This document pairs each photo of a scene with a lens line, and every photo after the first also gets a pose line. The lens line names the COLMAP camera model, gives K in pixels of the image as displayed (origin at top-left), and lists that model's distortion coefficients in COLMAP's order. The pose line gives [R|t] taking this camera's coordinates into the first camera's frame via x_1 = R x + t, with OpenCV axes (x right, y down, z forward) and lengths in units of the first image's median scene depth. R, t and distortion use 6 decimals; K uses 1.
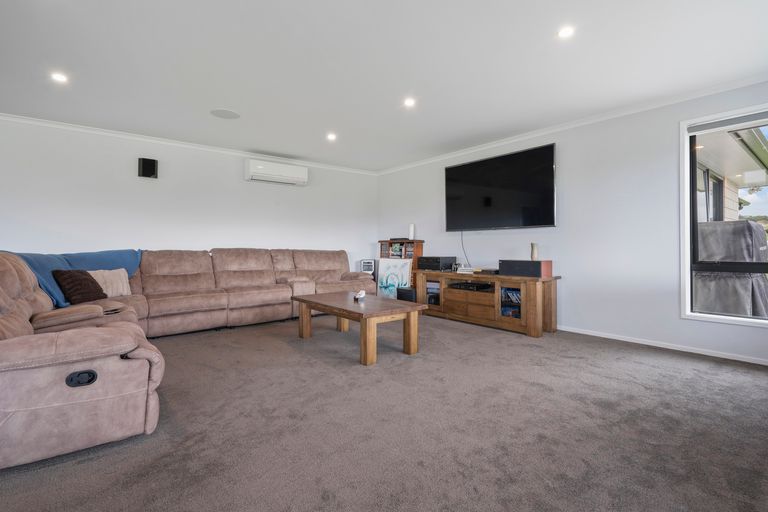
lens RADIAL K [[369.5, 0, 393.4], [0, 369.5, 246.3], [0, 0, 1]] dist [-0.001793, -0.000190]
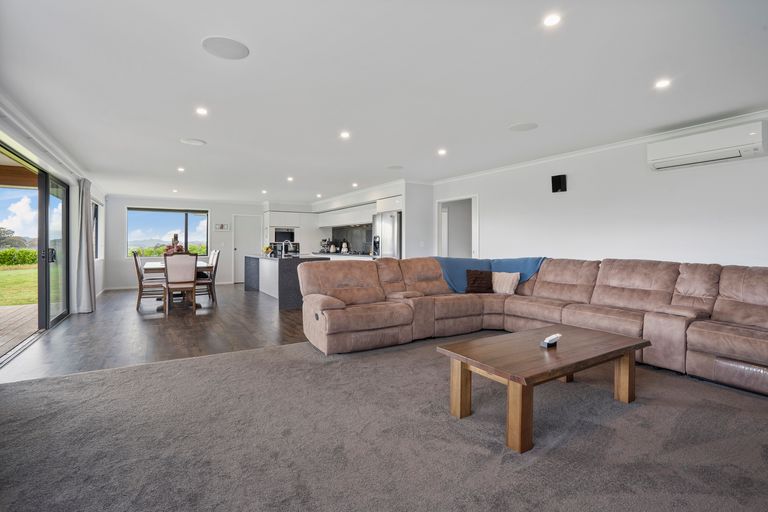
lens RADIAL K [[369.5, 0, 393.4], [0, 369.5, 246.3], [0, 0, 1]] dist [-0.001793, -0.000190]
pose [[-0.111891, 0.003316, -0.993715, 0.478476], [-0.001139, 0.999993, 0.003465, -0.028239], [0.993720, 0.001519, -0.111886, 0.623562]]
